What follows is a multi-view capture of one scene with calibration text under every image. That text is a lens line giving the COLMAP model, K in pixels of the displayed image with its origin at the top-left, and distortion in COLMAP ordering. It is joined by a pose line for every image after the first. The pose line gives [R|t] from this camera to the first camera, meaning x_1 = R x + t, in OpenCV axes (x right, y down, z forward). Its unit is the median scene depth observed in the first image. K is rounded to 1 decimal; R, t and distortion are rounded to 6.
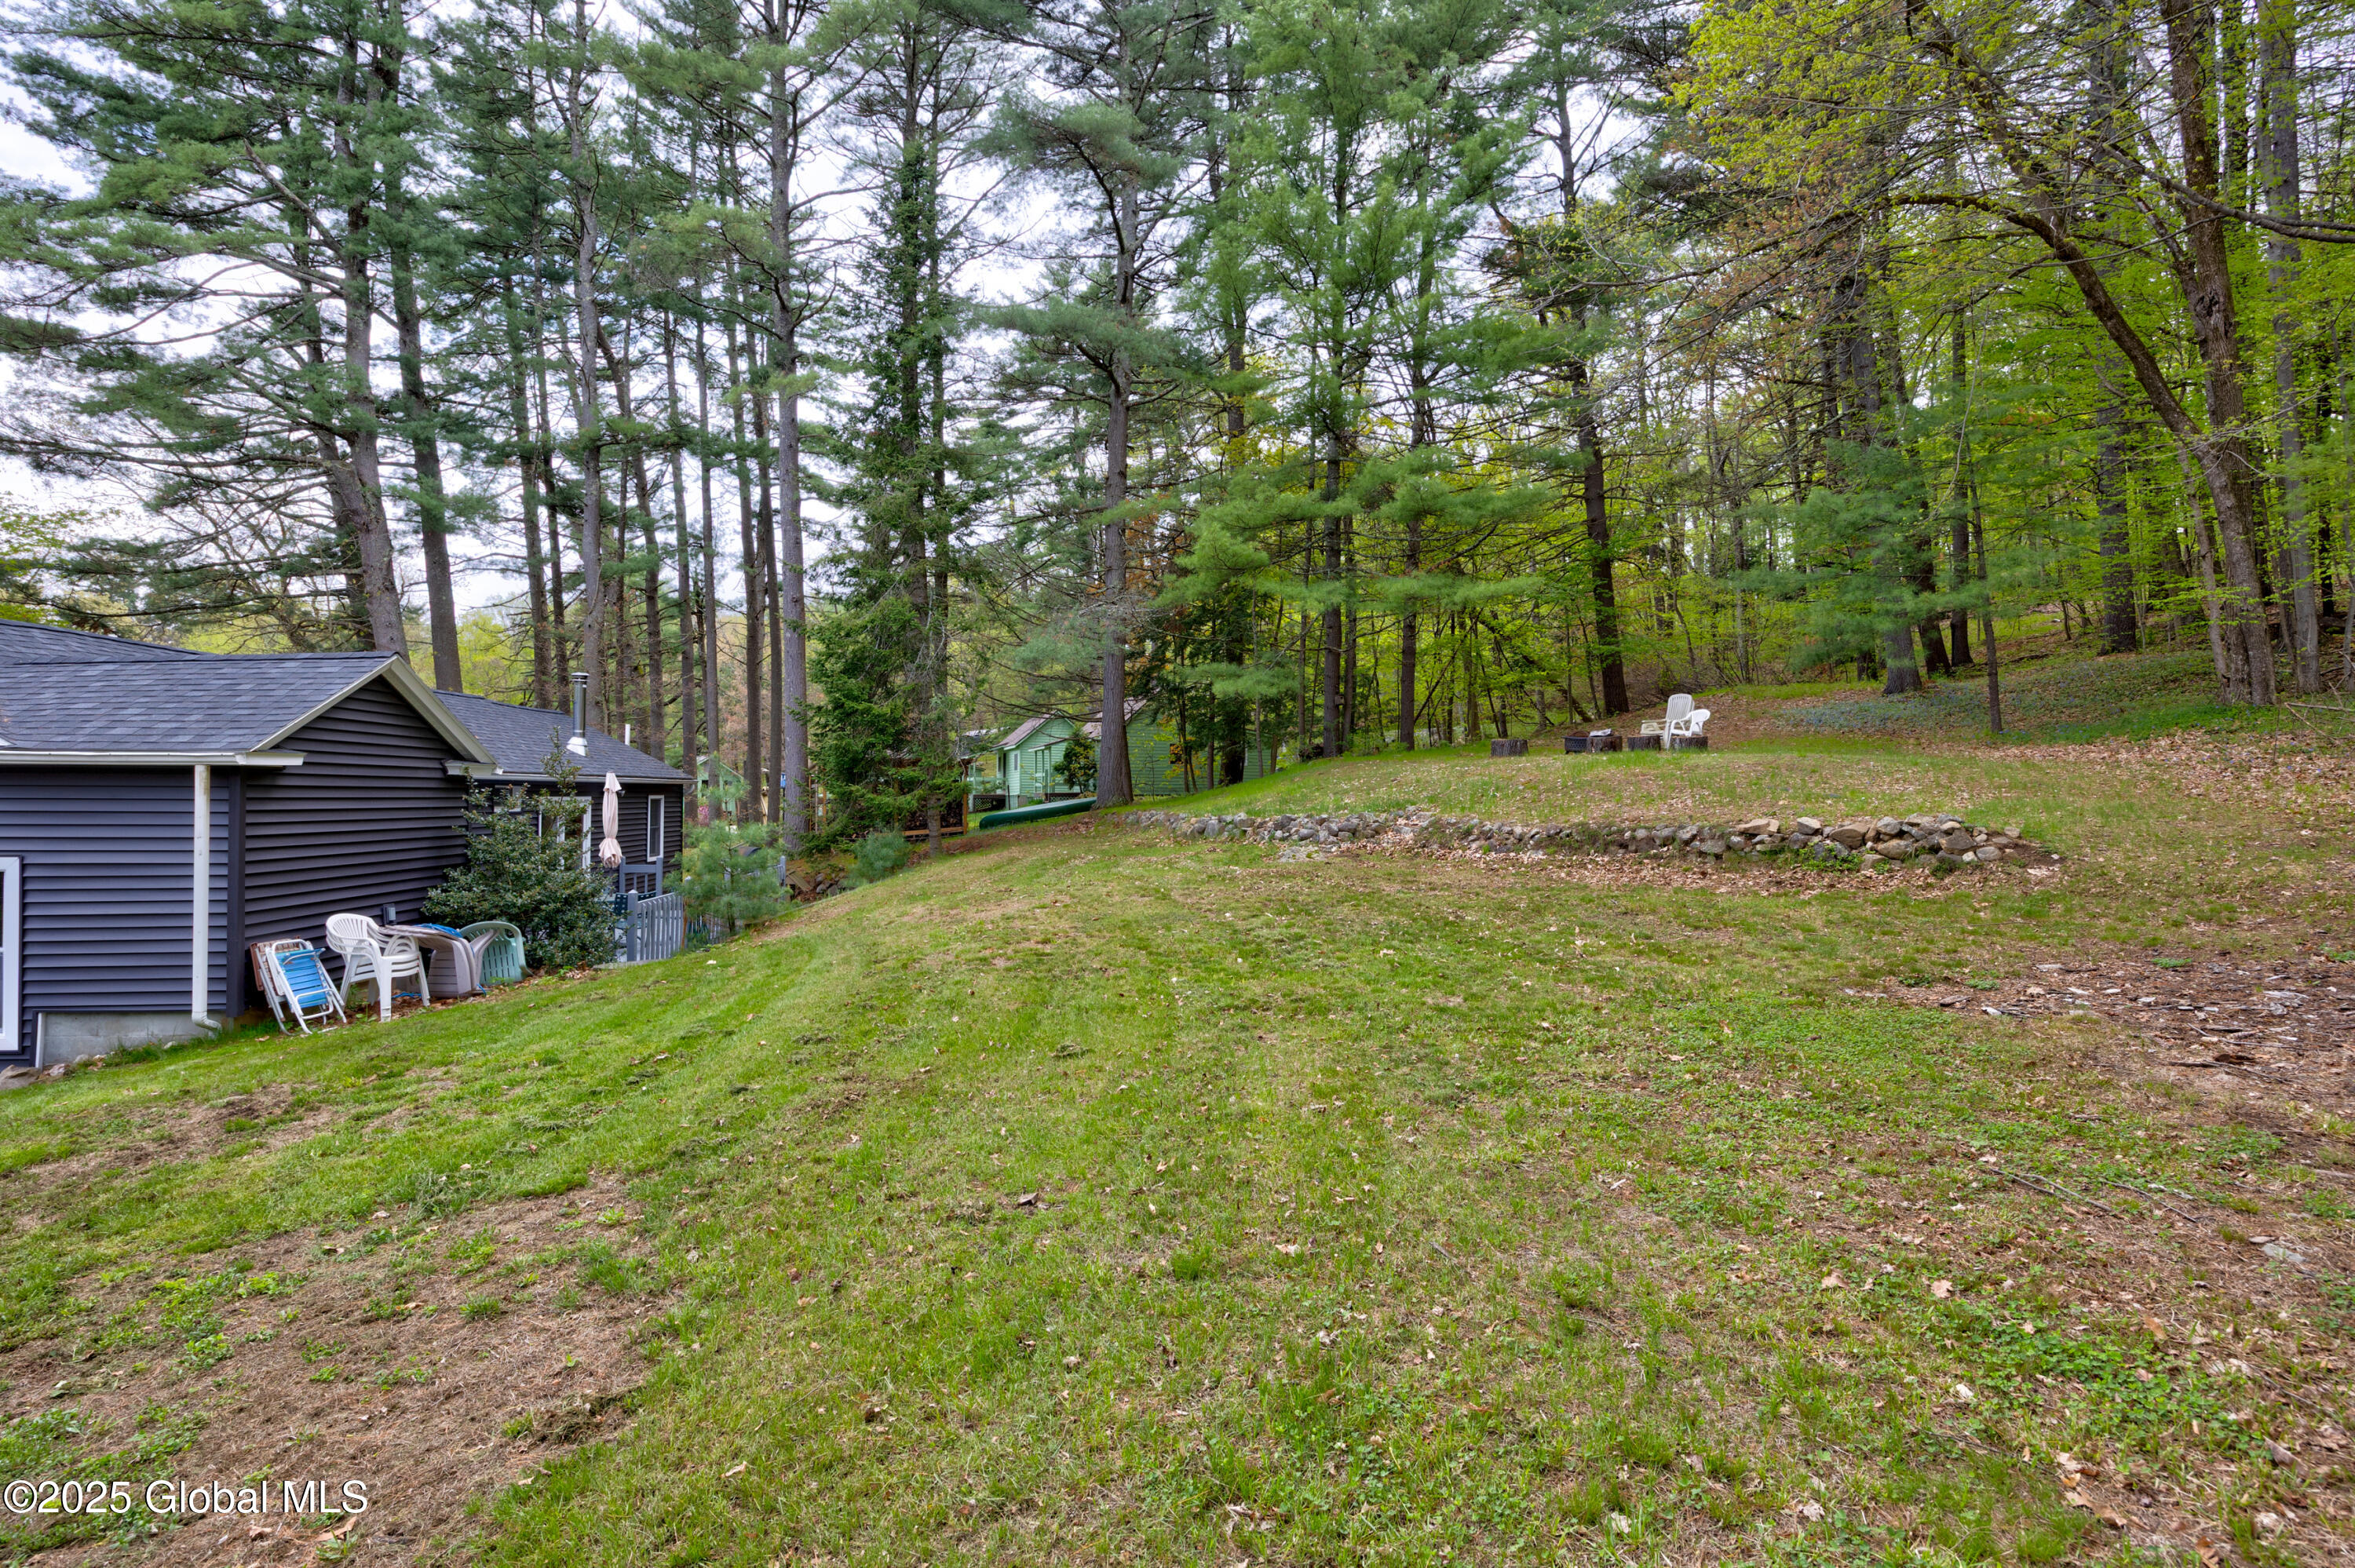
lens RADIAL K [[1164.2, 0, 1172.2], [0, 1164.2, 782.6], [0, 0, 1]] dist [0.000915, 0.000456]
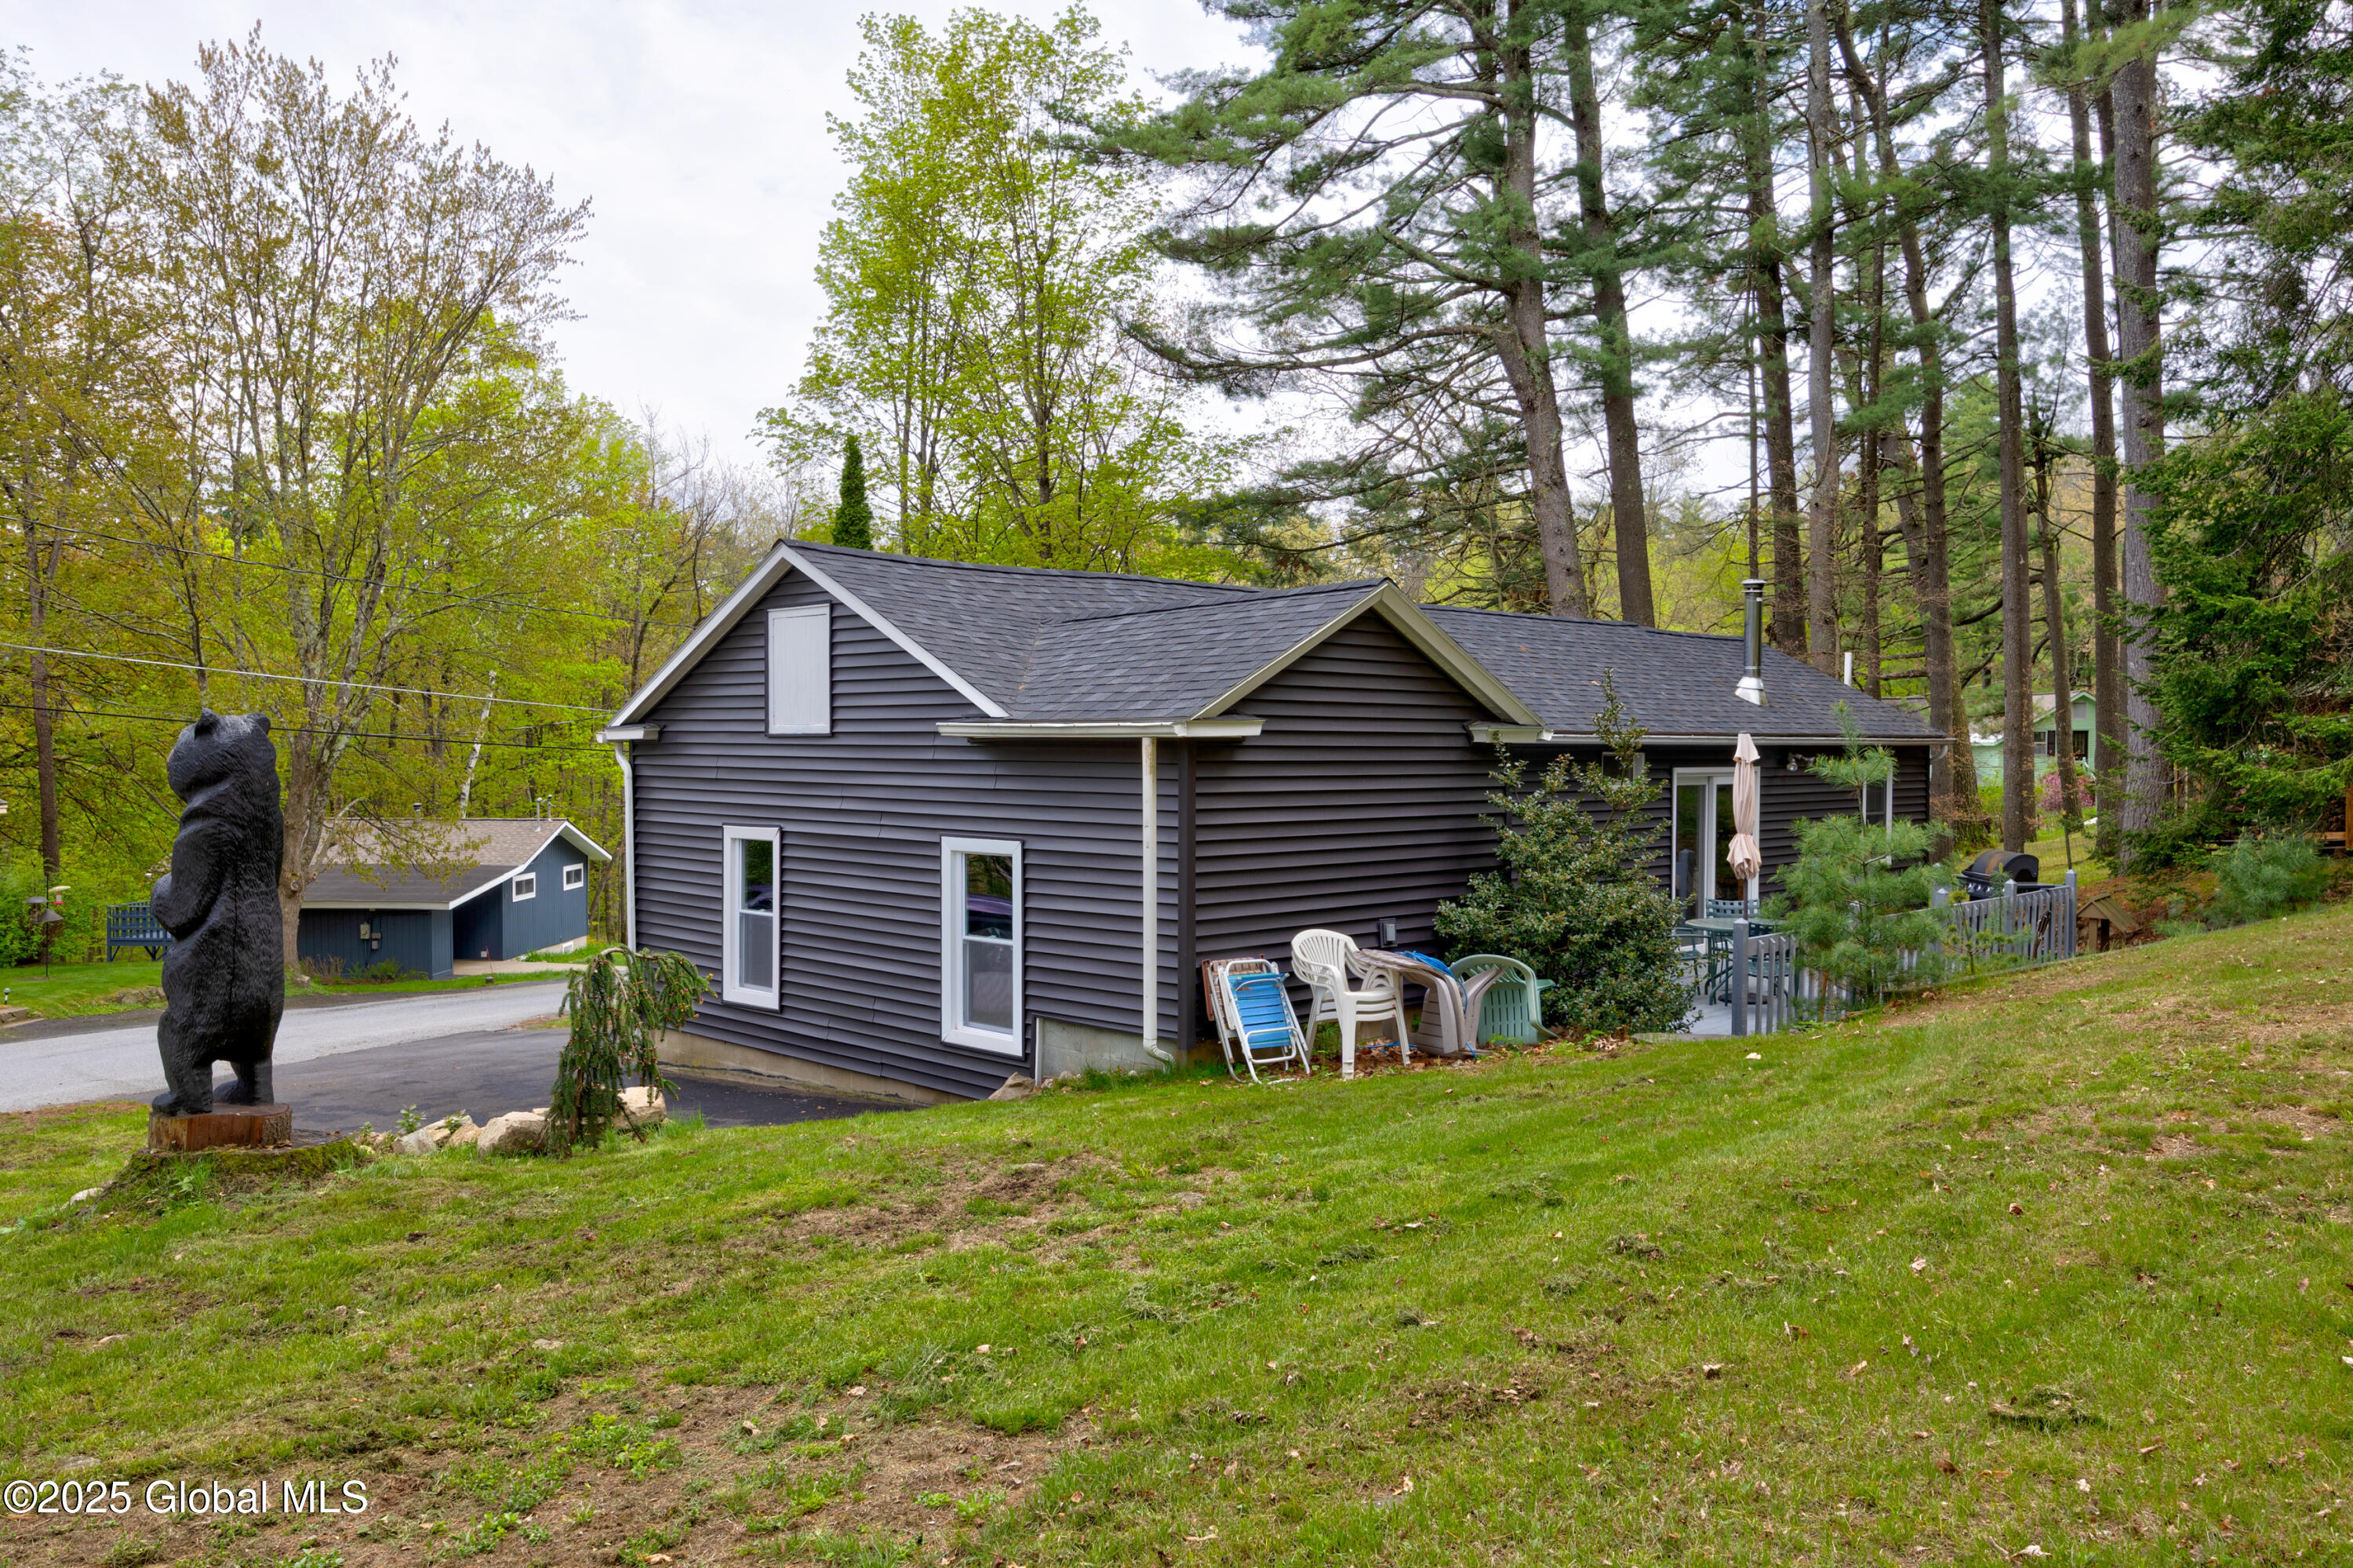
lens RADIAL K [[1789.8, 0, 1175.4], [0, 1789.8, 786.1], [0, 0, 1]] dist [-0.015578, -0.011250]
pose [[0.645629, 0.015418, -0.763495, 0.102759], [0.007242, 0.999628, 0.026311, -0.010514], [0.763617, -0.022516, 0.645277, 0.160548]]
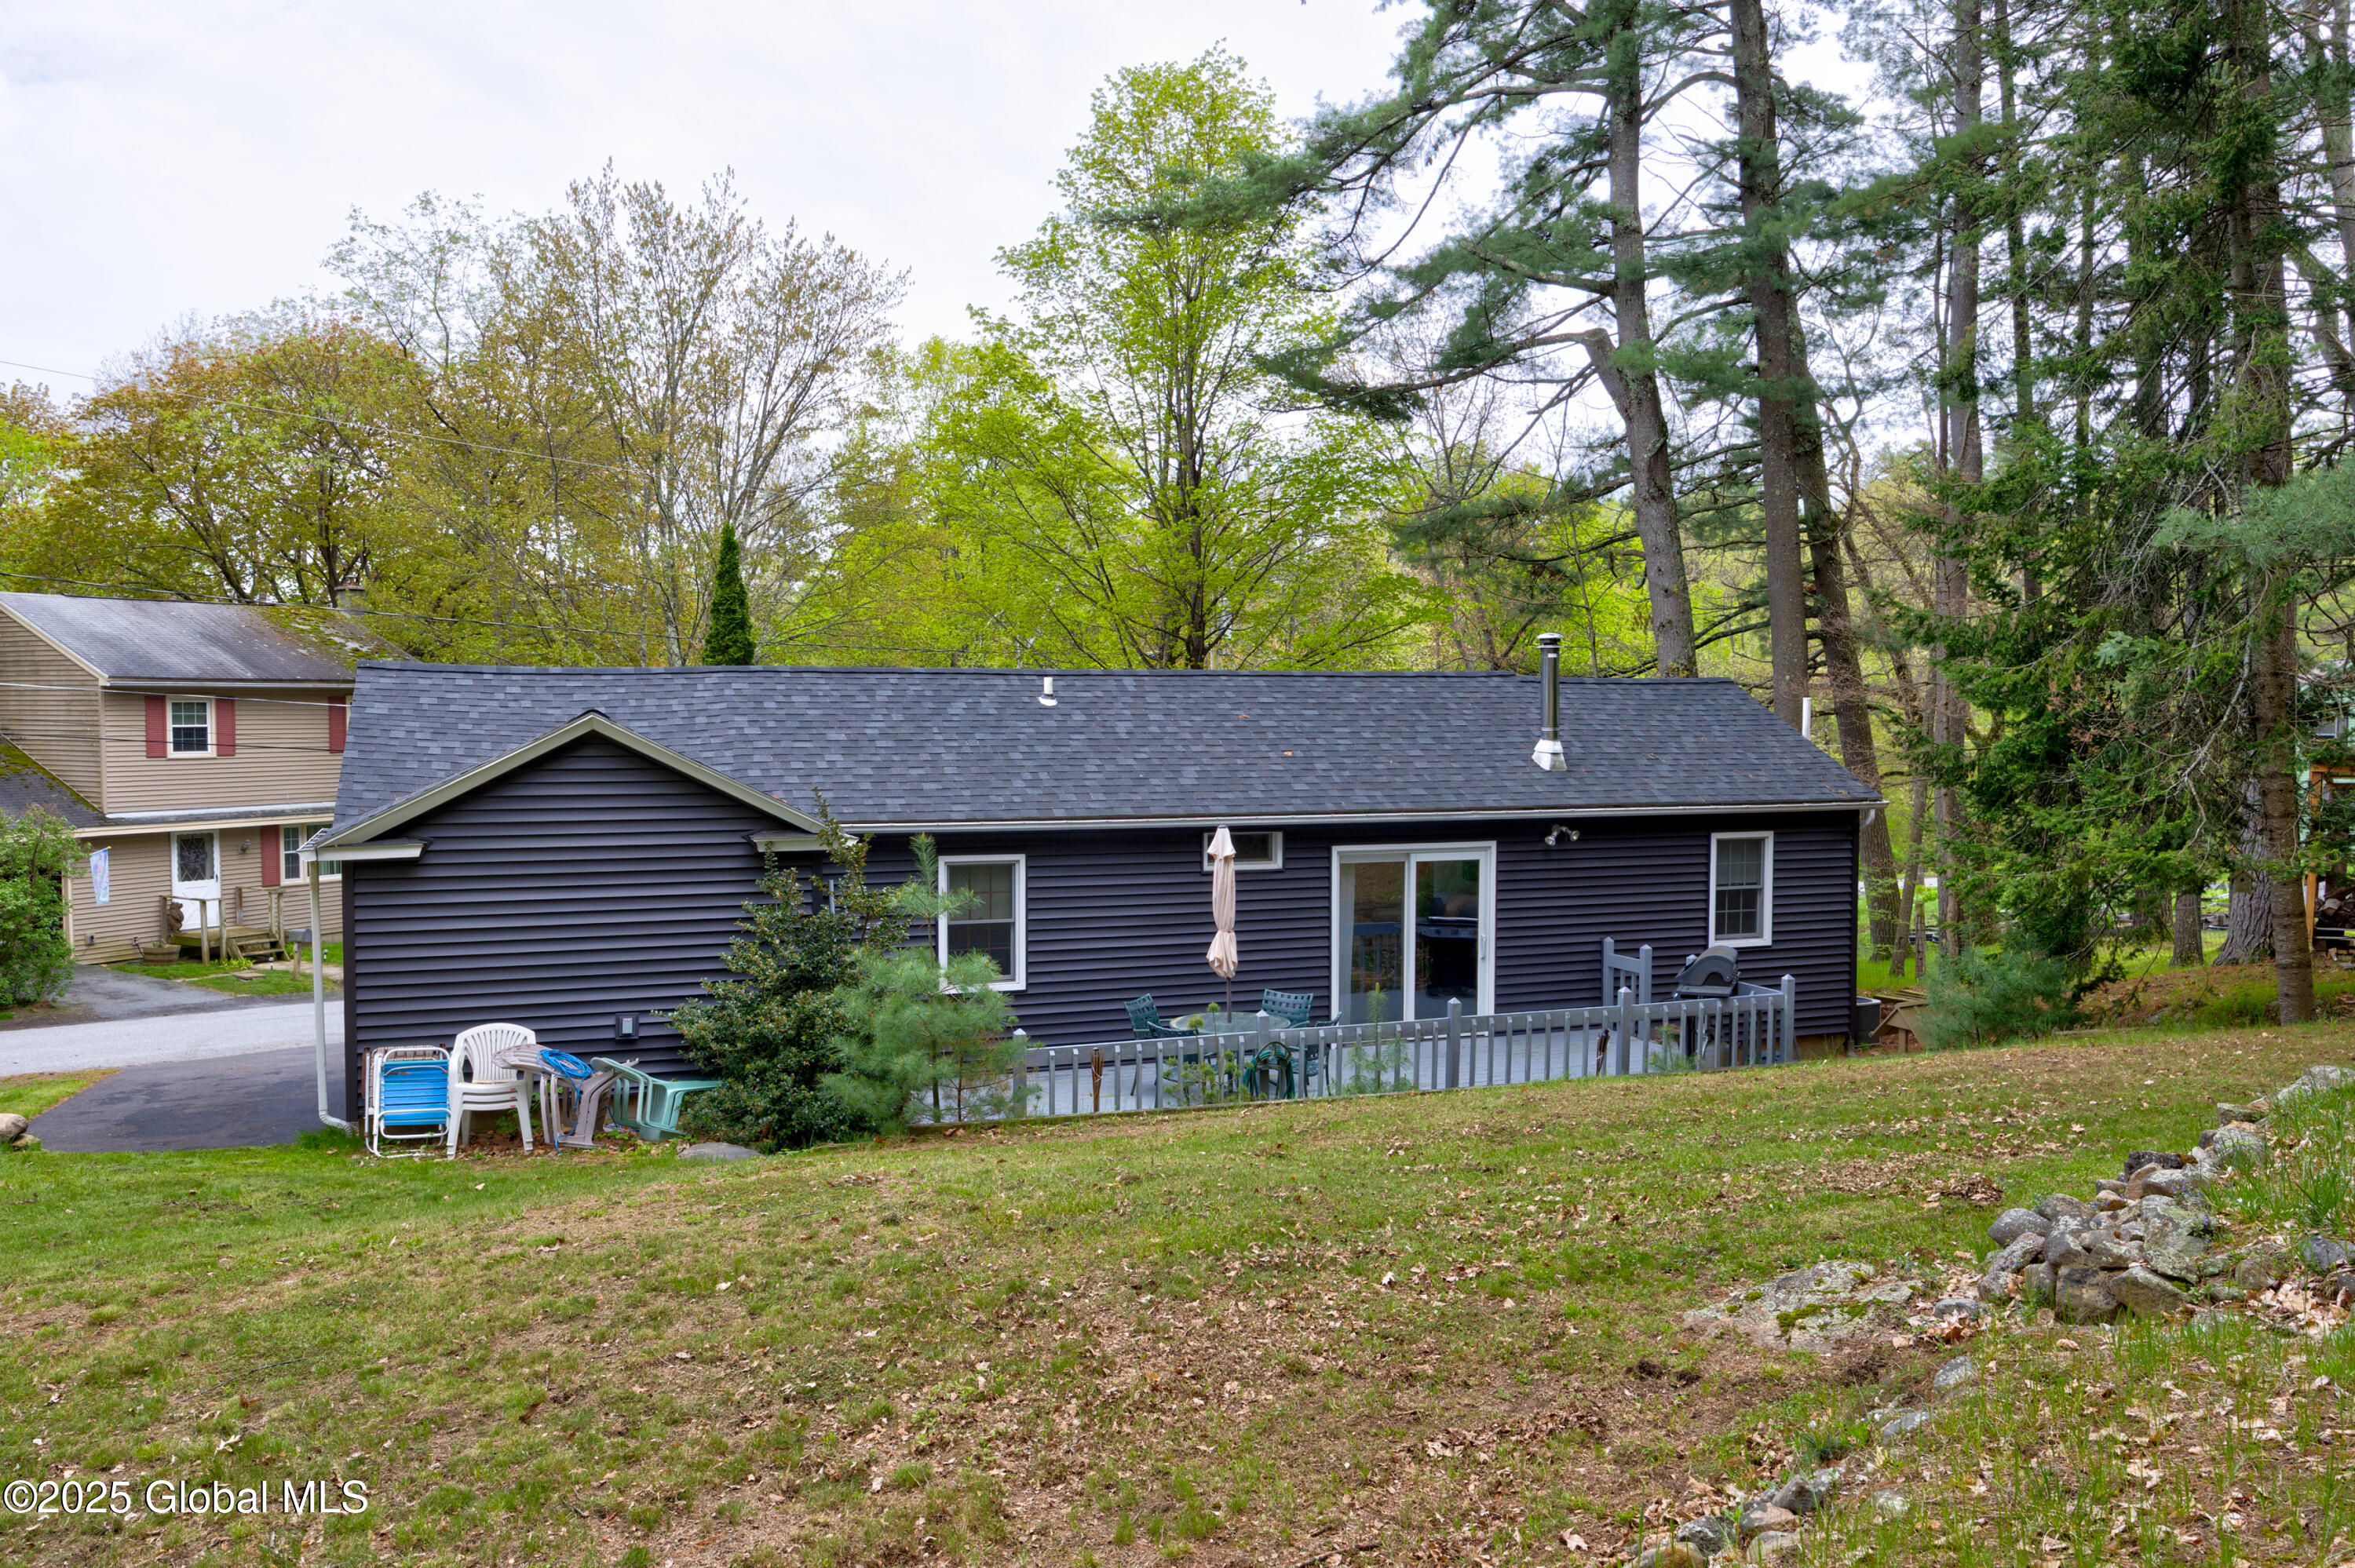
lens RADIAL K [[1791.0, 0, 1183.8], [0, 1791.0, 781.0], [0, 0, 1]] dist [-0.015578, -0.011250]
pose [[0.277706, 0.033855, -0.960069, 0.611880], [0.011050, 0.999200, 0.038431, -0.099256], [0.960602, -0.021281, 0.277110, 0.993417]]
